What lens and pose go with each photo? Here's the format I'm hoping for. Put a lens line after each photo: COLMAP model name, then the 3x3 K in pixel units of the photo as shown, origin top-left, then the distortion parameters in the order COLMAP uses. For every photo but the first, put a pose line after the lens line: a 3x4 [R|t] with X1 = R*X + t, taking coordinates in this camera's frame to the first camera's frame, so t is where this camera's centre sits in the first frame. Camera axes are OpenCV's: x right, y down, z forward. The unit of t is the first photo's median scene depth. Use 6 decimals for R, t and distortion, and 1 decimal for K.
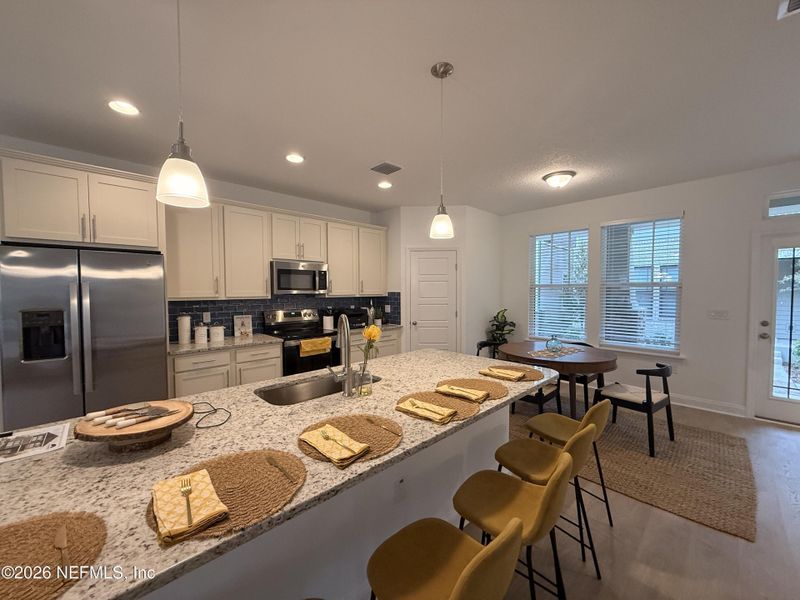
lens RADIAL K [[318.6, 0, 401.3], [0, 318.6, 300.6], [0, 0, 1]] dist [-0.002718, 0.000216]
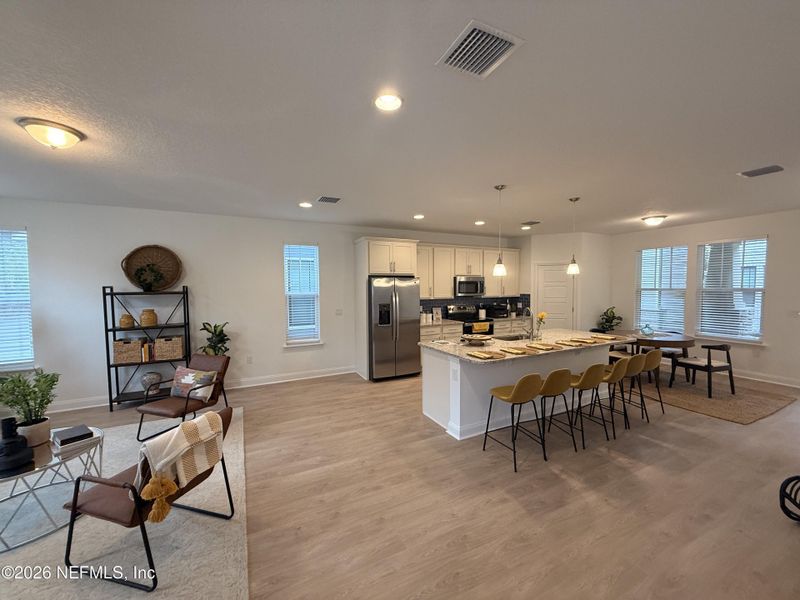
lens RADIAL K [[318.6, 0, 399.8], [0, 318.6, 299.8], [0, 0, 1]] dist [-0.002718, 0.000216]
pose [[0.954595, 0.010307, -0.297727, -0.171340], [-0.007358, 0.999912, 0.011026, -0.015144], [0.297815, -0.008335, 0.954587, -0.698696]]
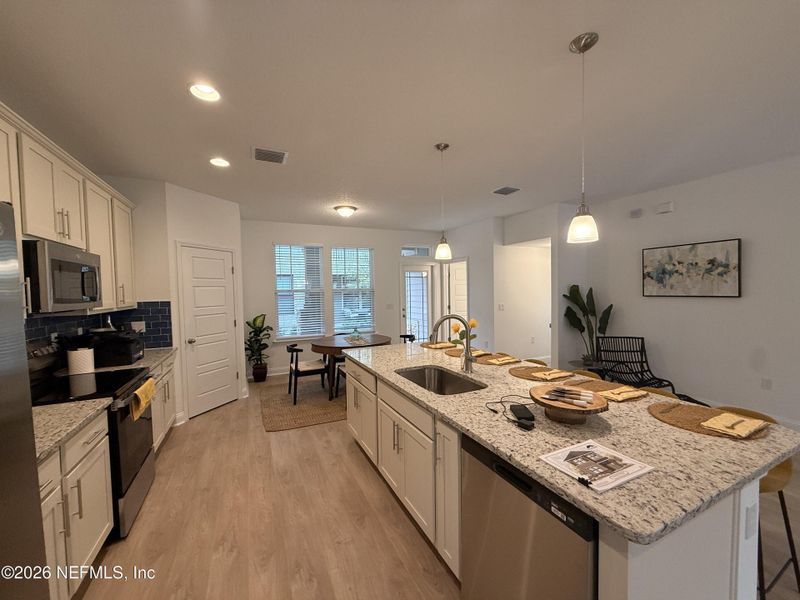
lens RADIAL K [[318.6, 0, 400.3], [0, 318.6, 299.8], [0, 0, 1]] dist [-0.002718, 0.000216]
pose [[0.316627, -0.034130, 0.947936, -0.644050], [0.050768, 0.998530, 0.018994, -0.021503], [-0.947191, 0.042111, 0.317894, 0.351376]]
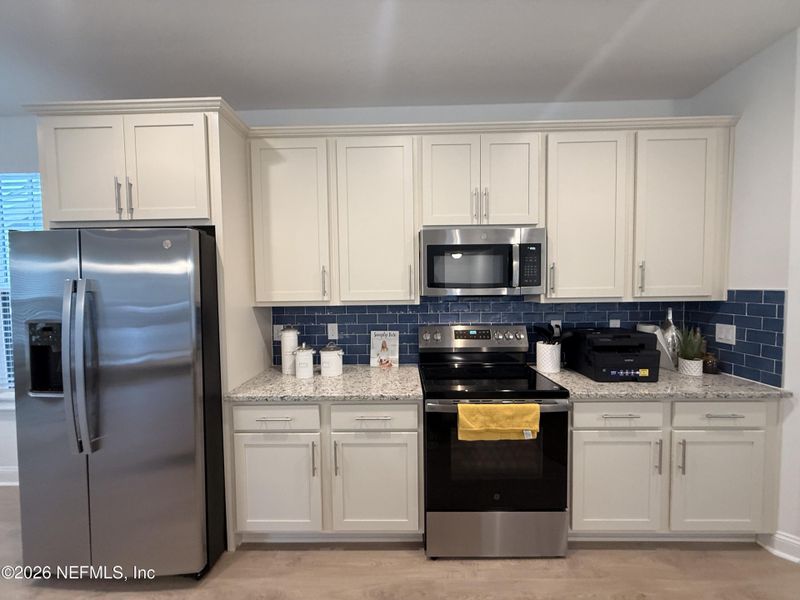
lens RADIAL K [[318.6, 0, 396.9], [0, 318.6, 301.1], [0, 0, 1]] dist [-0.002718, 0.000216]
pose [[0.702277, 0.025025, -0.711464, -0.064170], [-0.014012, 0.999674, 0.021331, -0.021375], [0.711766, -0.005011, 0.702398, 0.591081]]
